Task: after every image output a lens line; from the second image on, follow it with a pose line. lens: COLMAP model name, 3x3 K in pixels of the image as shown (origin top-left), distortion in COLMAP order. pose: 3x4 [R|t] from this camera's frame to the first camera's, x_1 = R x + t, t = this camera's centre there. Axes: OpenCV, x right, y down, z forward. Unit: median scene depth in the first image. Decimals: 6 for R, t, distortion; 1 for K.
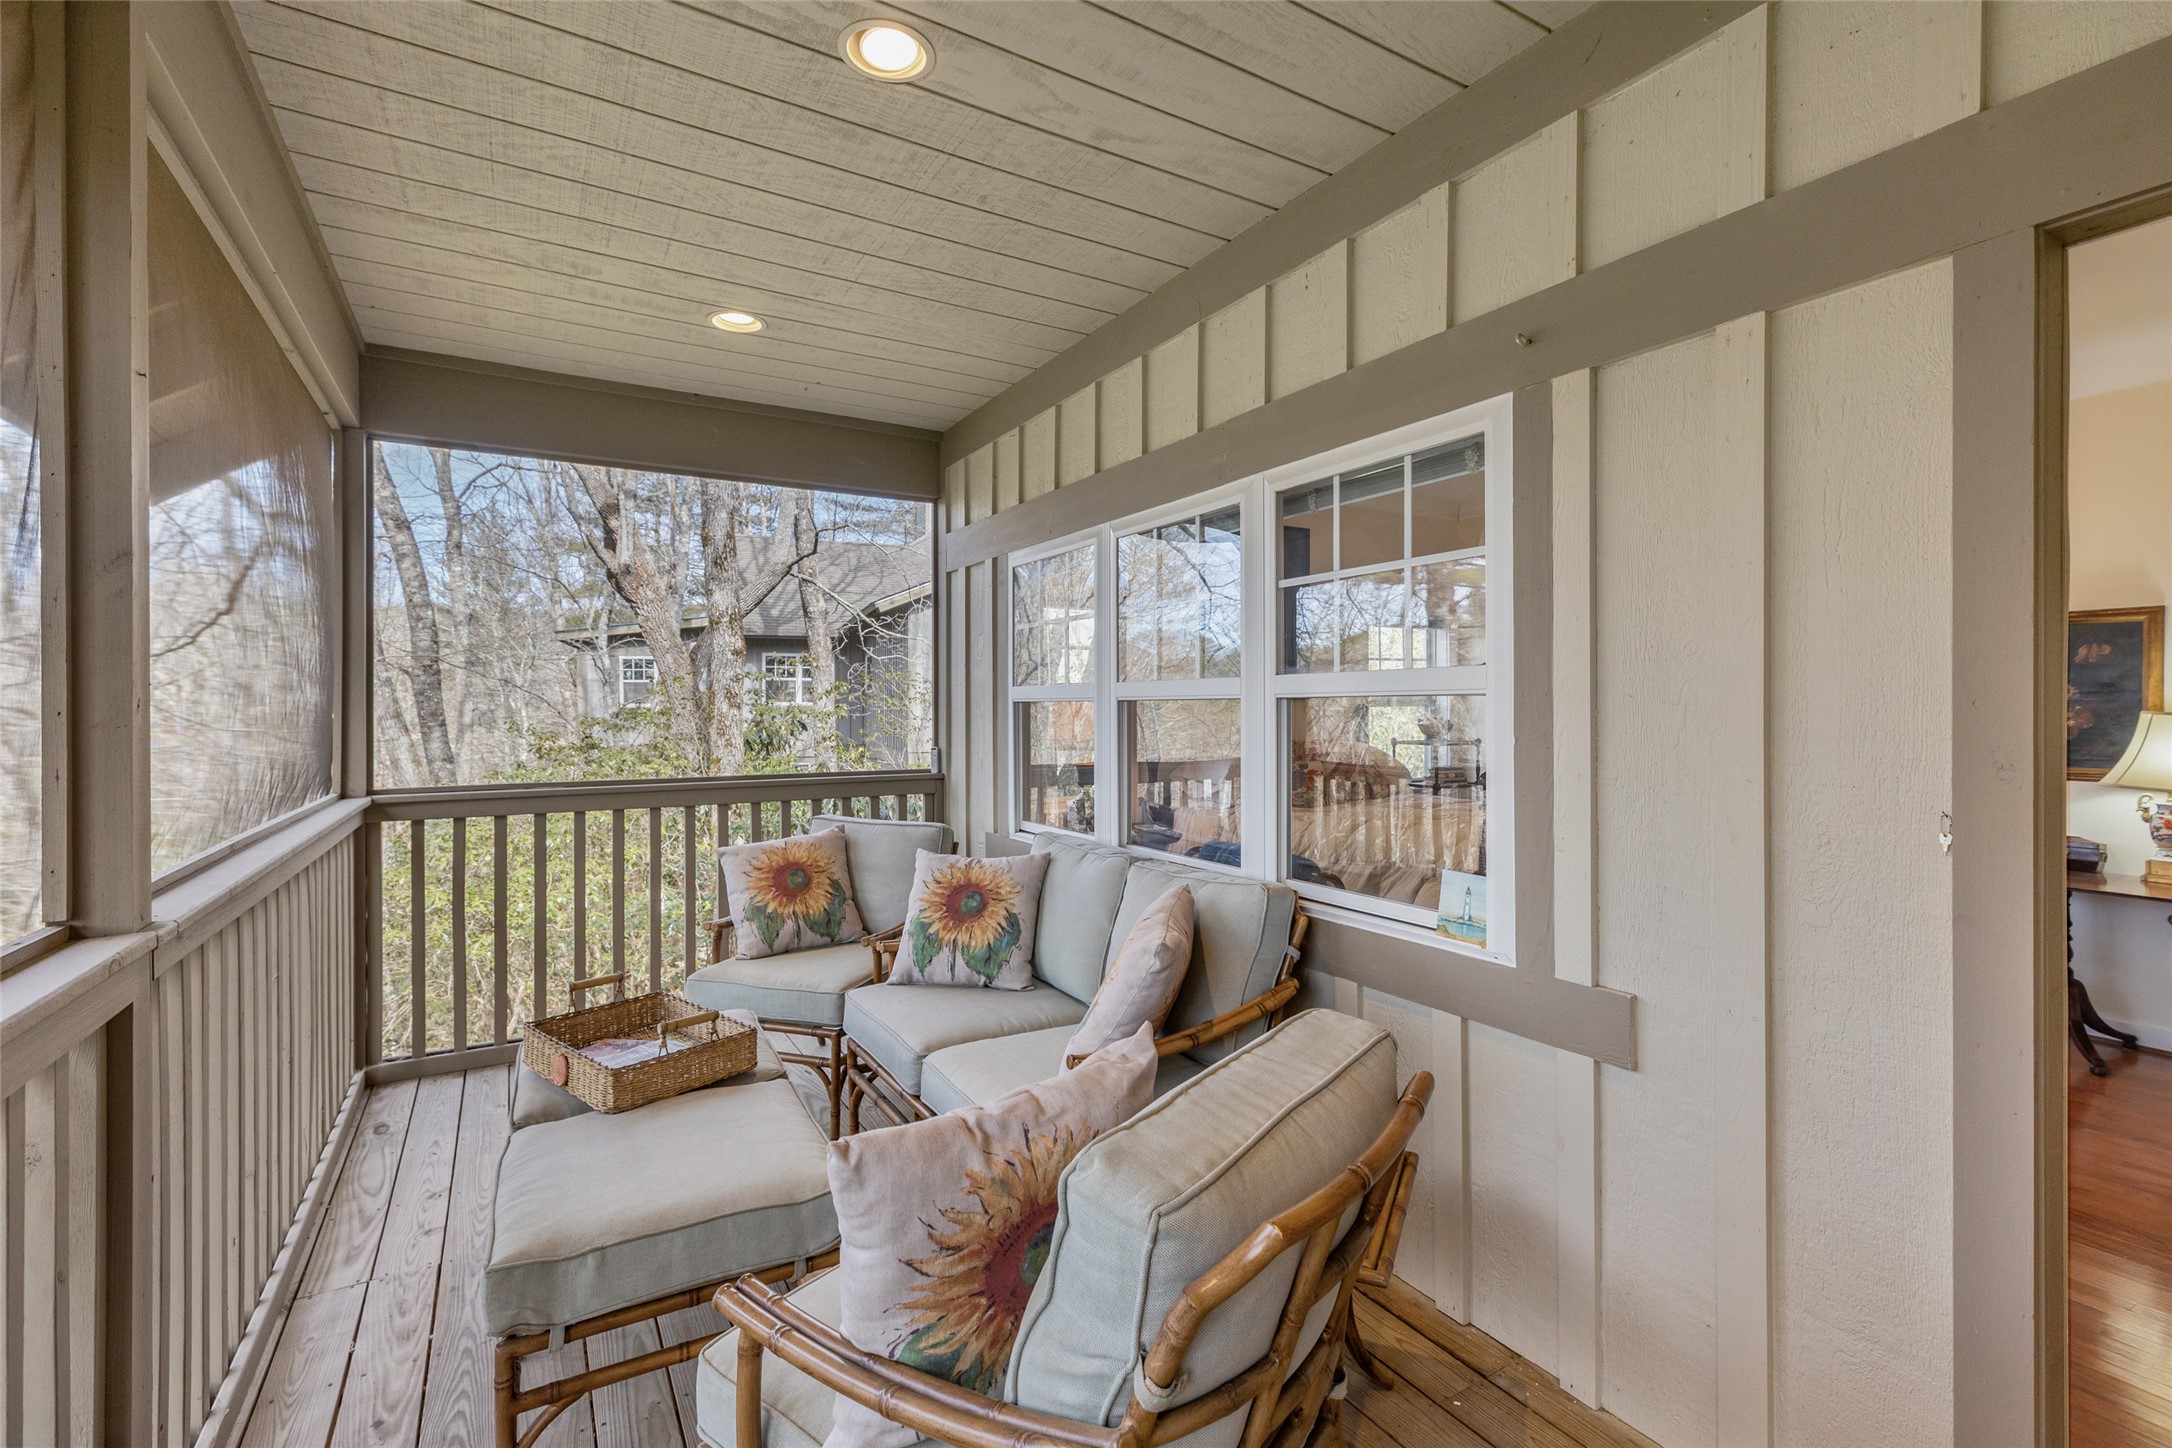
lens RADIAL K [[966.8, 0, 1098.1], [0, 966.8, 725.2], [0, 0, 1]] dist [0.002140, 0.000814]
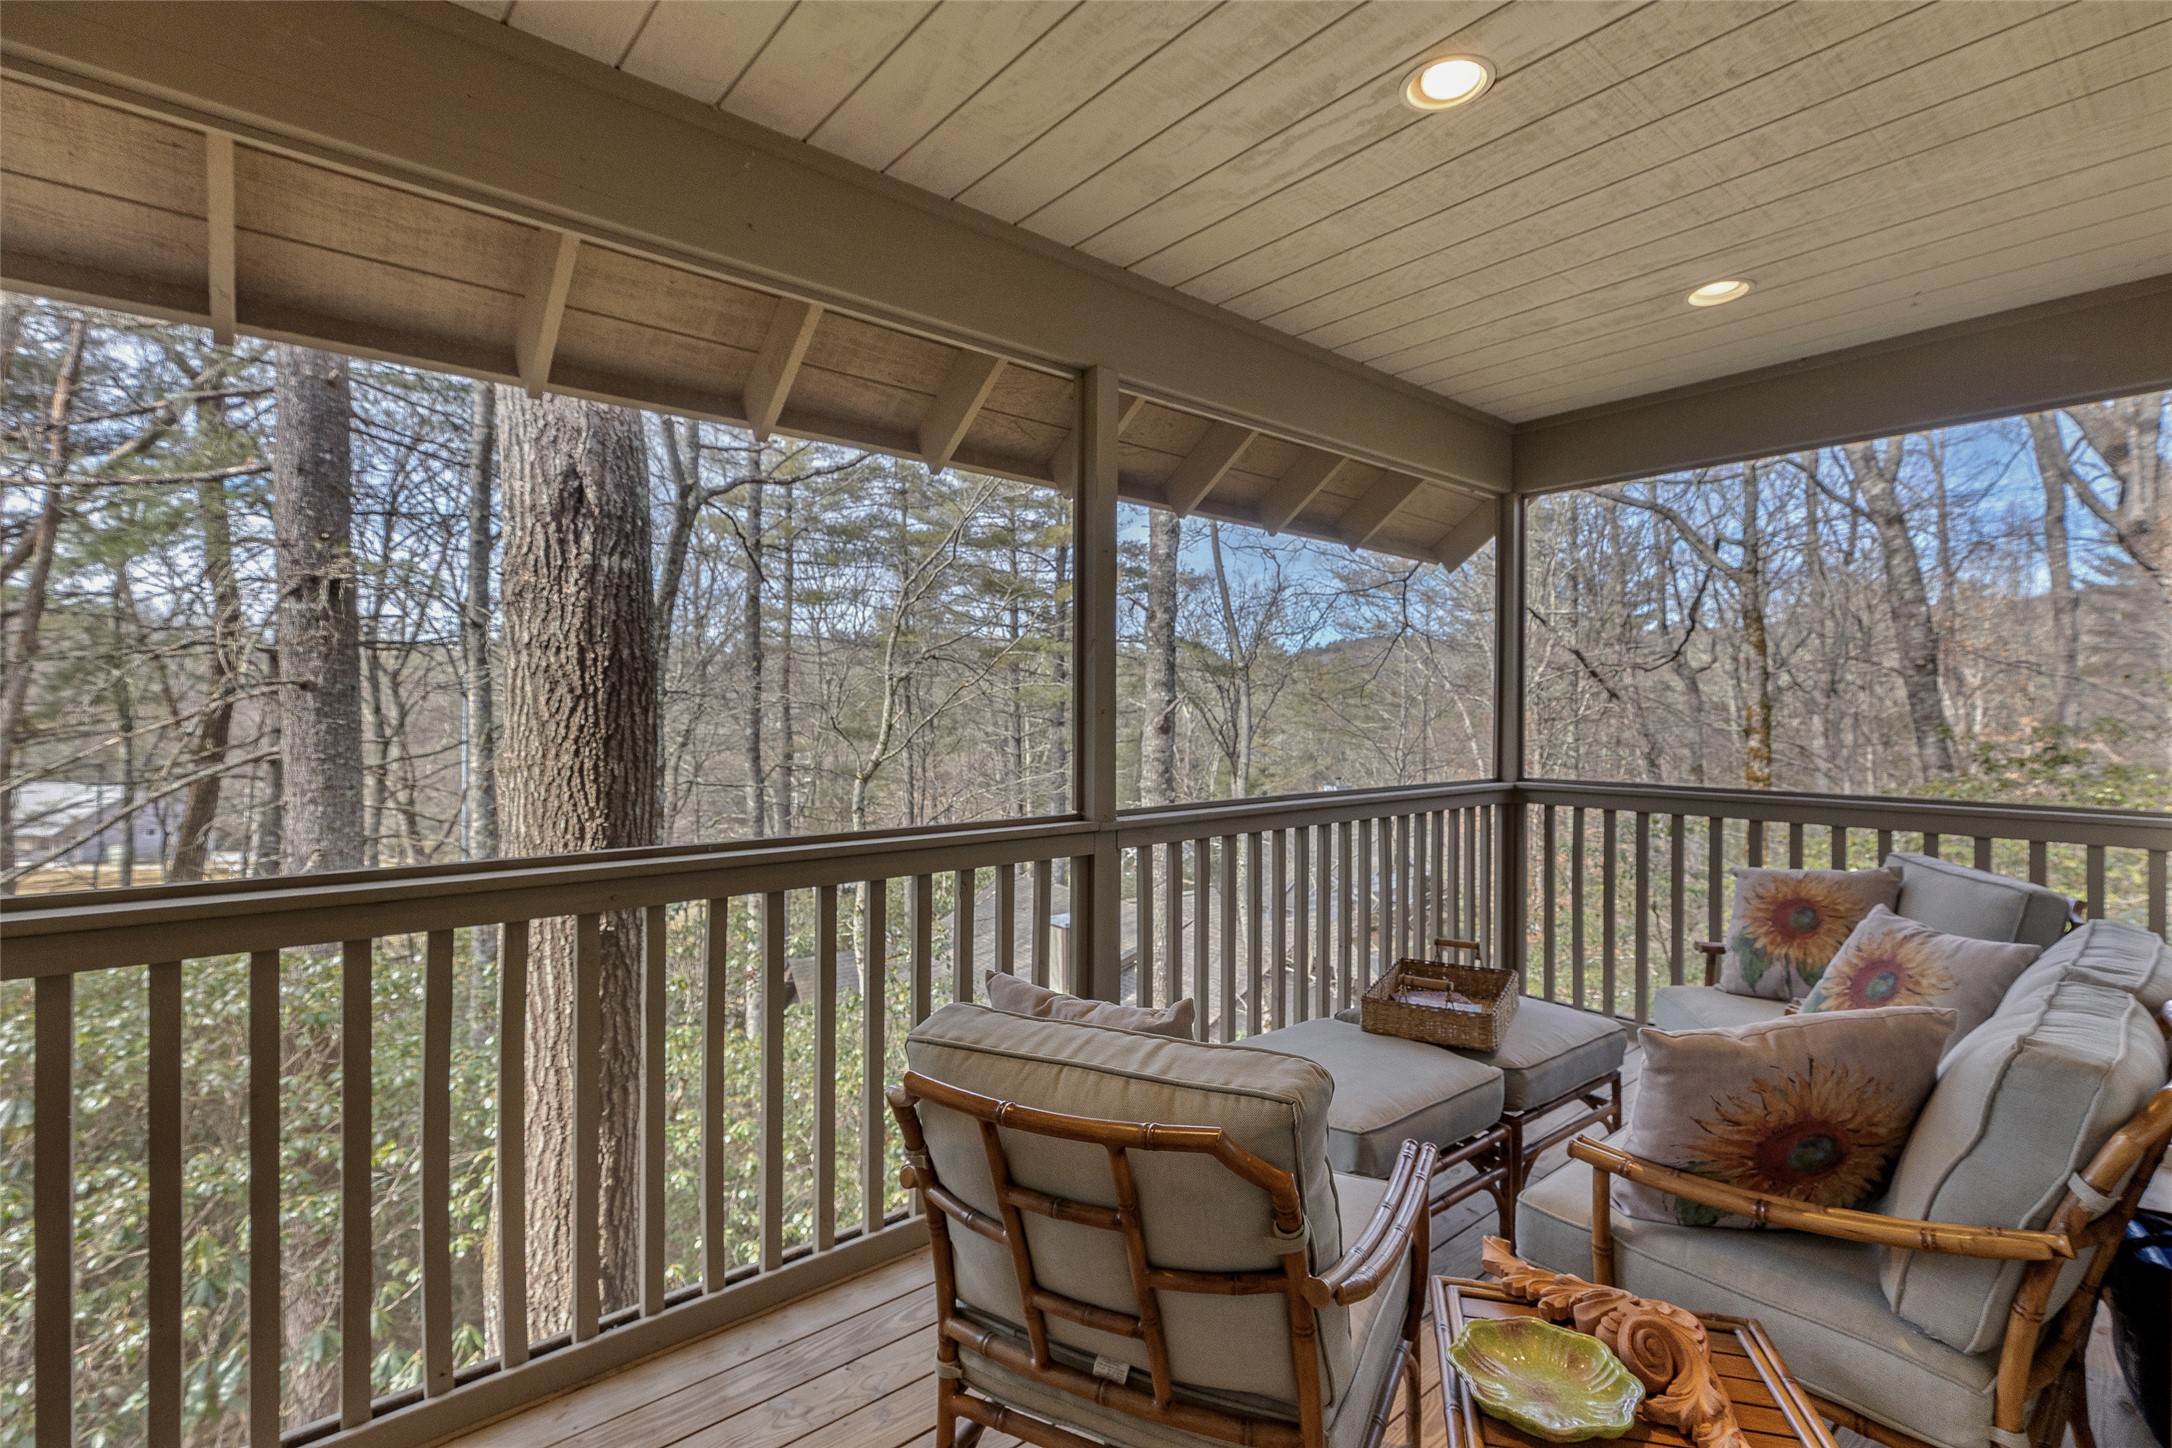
lens RADIAL K [[966.8, 0, 1098.1], [0, 966.8, 725.2], [0, 0, 1]] dist [0.002140, 0.000814]
pose [[0.179646, 0.014696, -0.983622, 0.397391], [-0.017155, 0.999783, 0.011804, -0.006924], [0.983582, 0.014754, 0.179859, 0.243144]]
